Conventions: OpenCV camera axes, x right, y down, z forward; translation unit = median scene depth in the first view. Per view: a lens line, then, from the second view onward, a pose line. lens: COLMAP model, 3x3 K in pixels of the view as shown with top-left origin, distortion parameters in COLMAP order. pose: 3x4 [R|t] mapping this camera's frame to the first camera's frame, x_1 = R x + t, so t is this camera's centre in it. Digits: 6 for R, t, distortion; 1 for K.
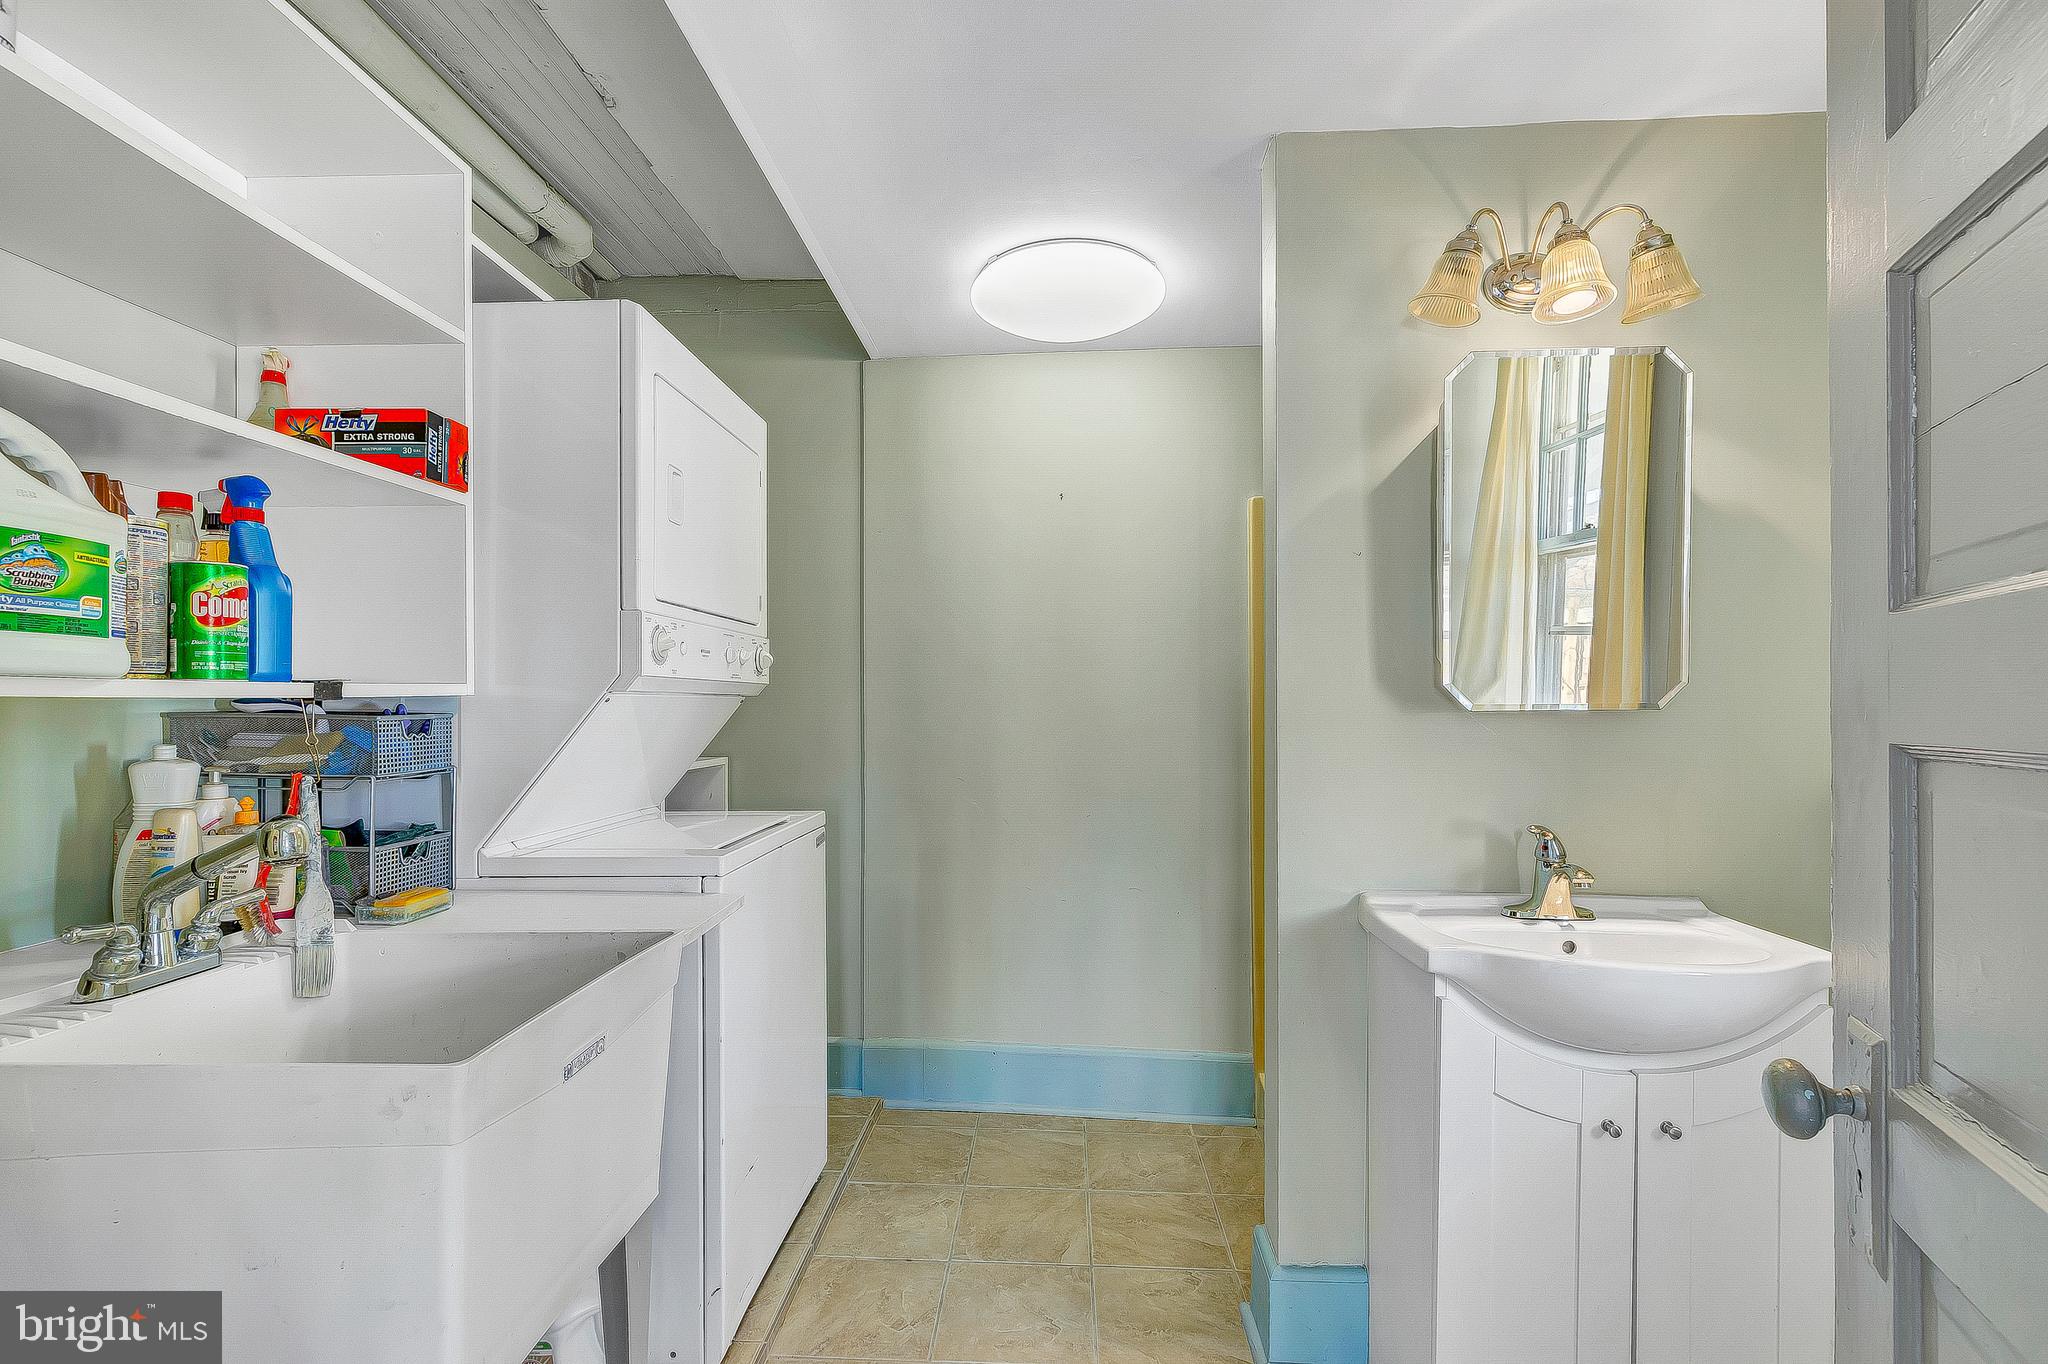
lens RADIAL K [[906.7, 0, 987.6], [0, 906.7, 696.5], [0, 0, 1]] dist [0.000869, 0.000182]
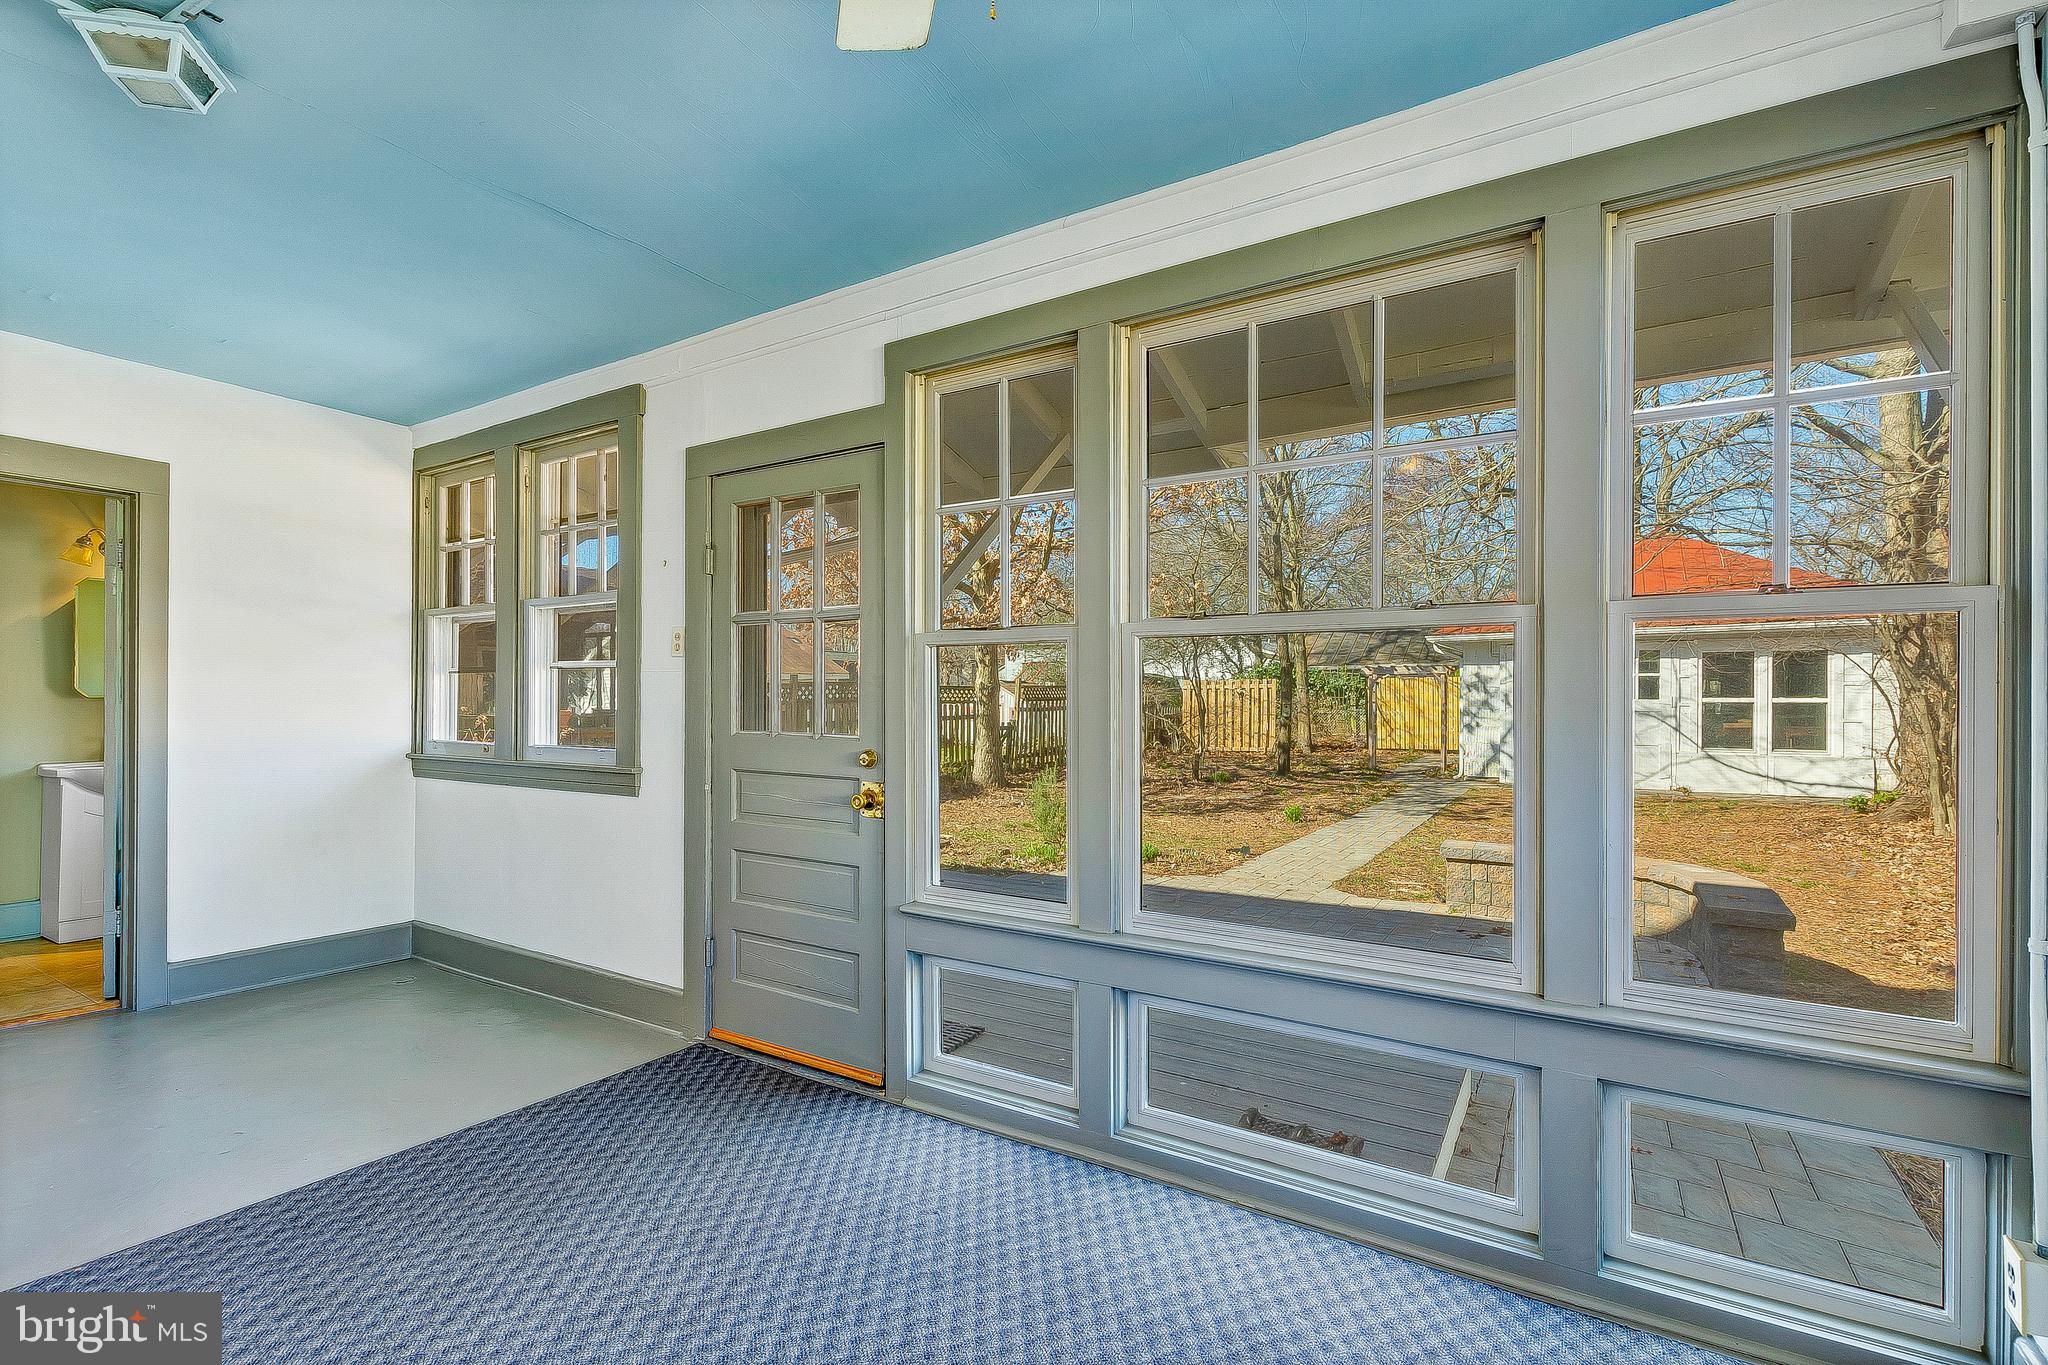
lens RADIAL K [[908.2, 0, 1027.8], [0, 908.2, 697.4], [0, 0, 1]] dist [0.001397, 0.000386]
pose [[0.446167, 0.000465, 0.894949, -0.779923], [0.006407, 0.999973, -0.003714, 0.048741], [-0.894927, 0.007390, 0.446152, -3.170970]]
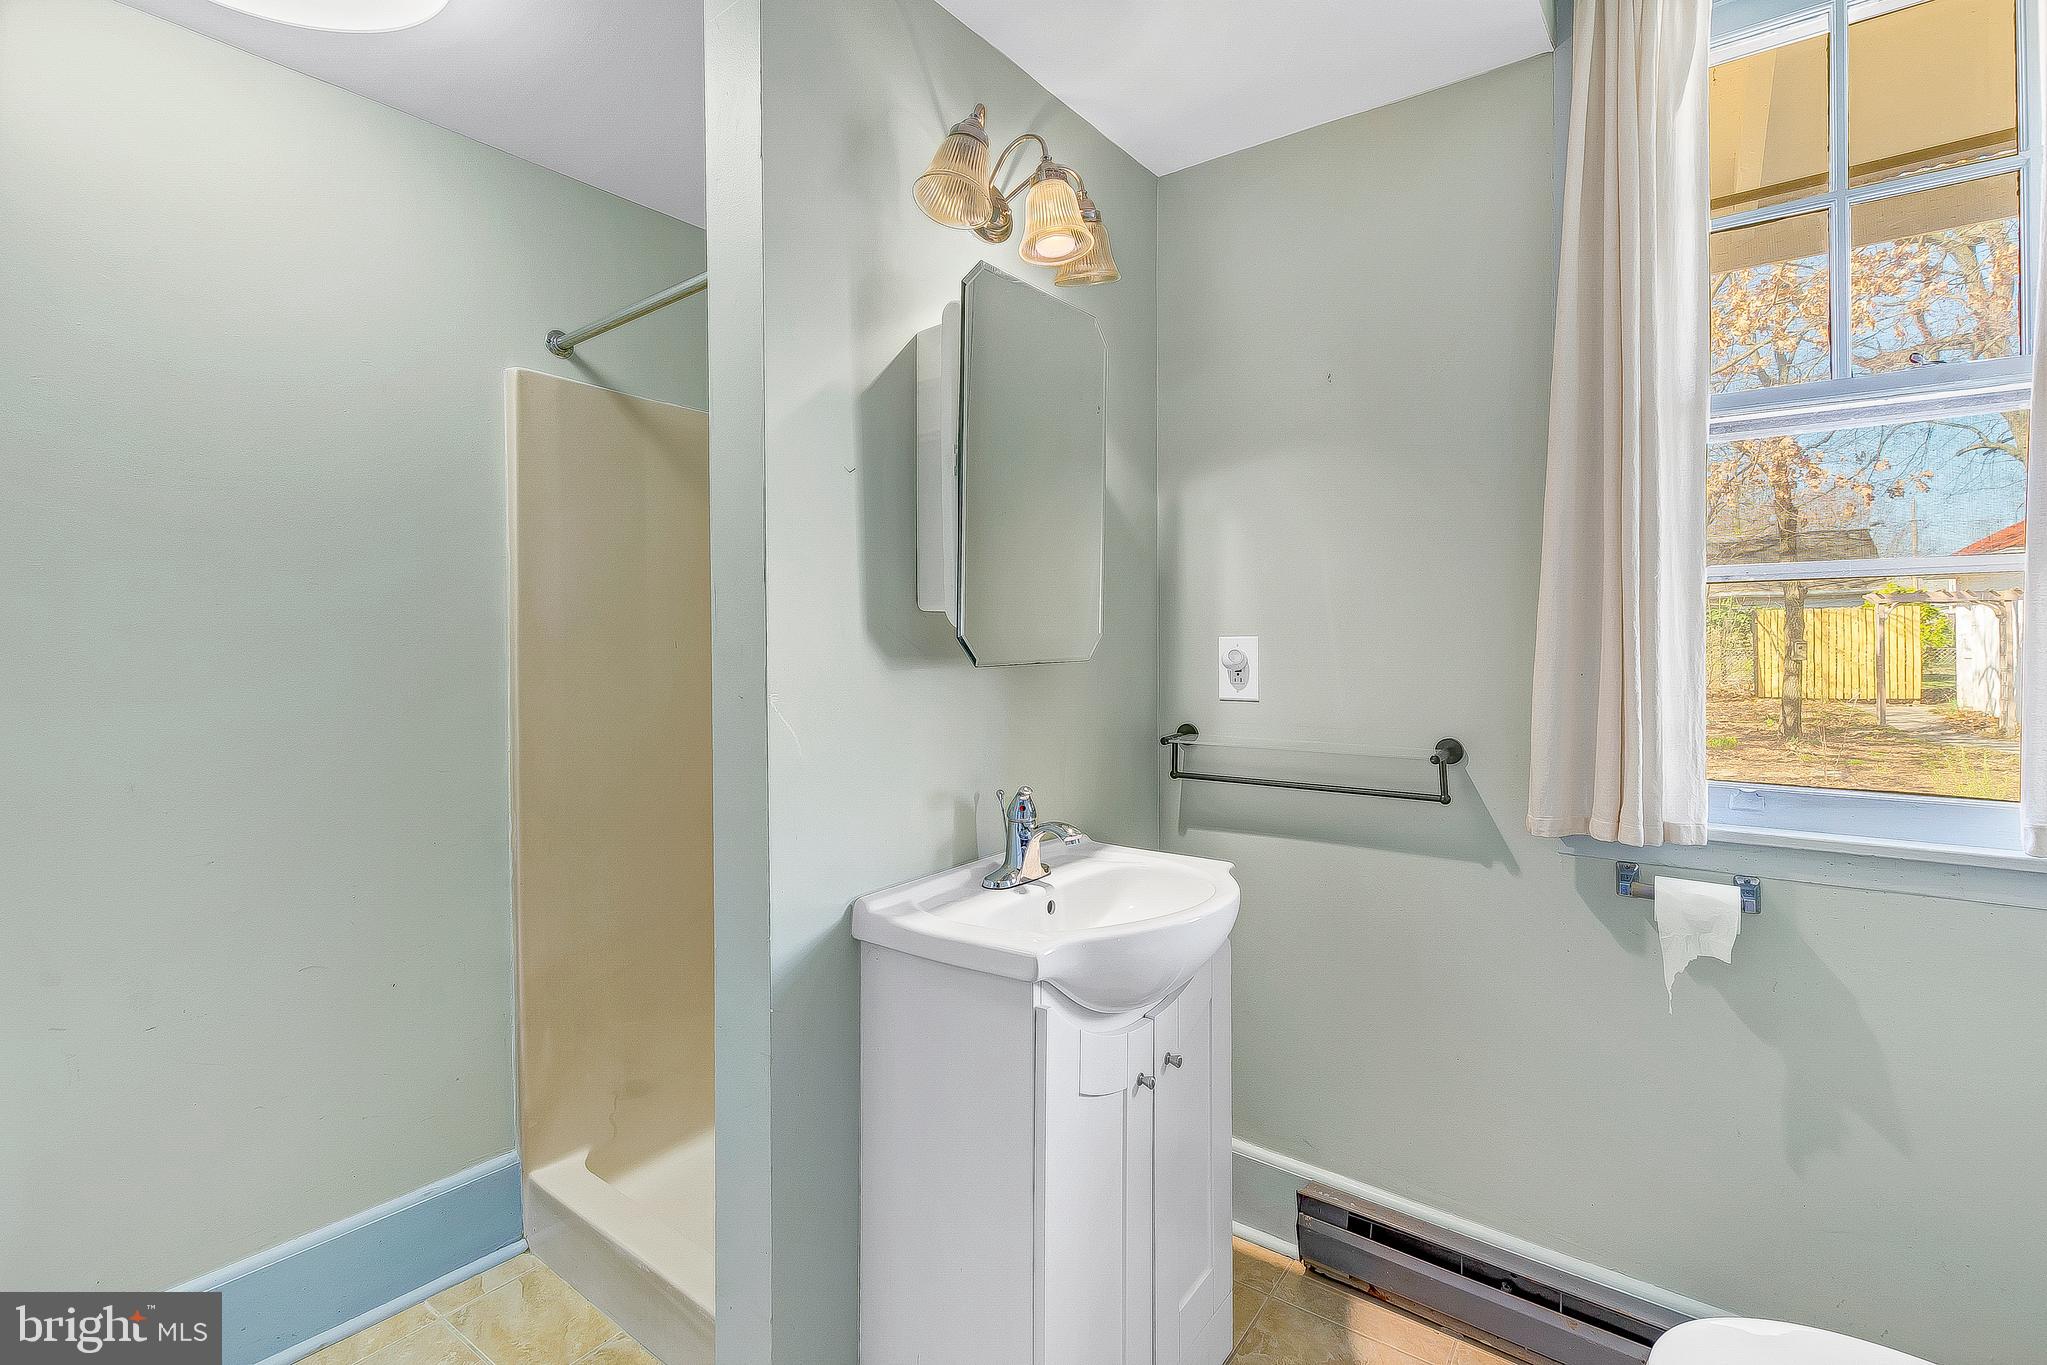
lens RADIAL K [[917.2, 0, 1026.9], [0, 917.2, 644.7], [0, 0, 1]] dist [0.000401, 0.000225]
pose [[0.532962, -0.007577, 0.846105, -0.201056], [0.014718, 0.999892, -0.000317, -0.004059], [-0.846011, 0.012622, 0.533016, 0.498273]]
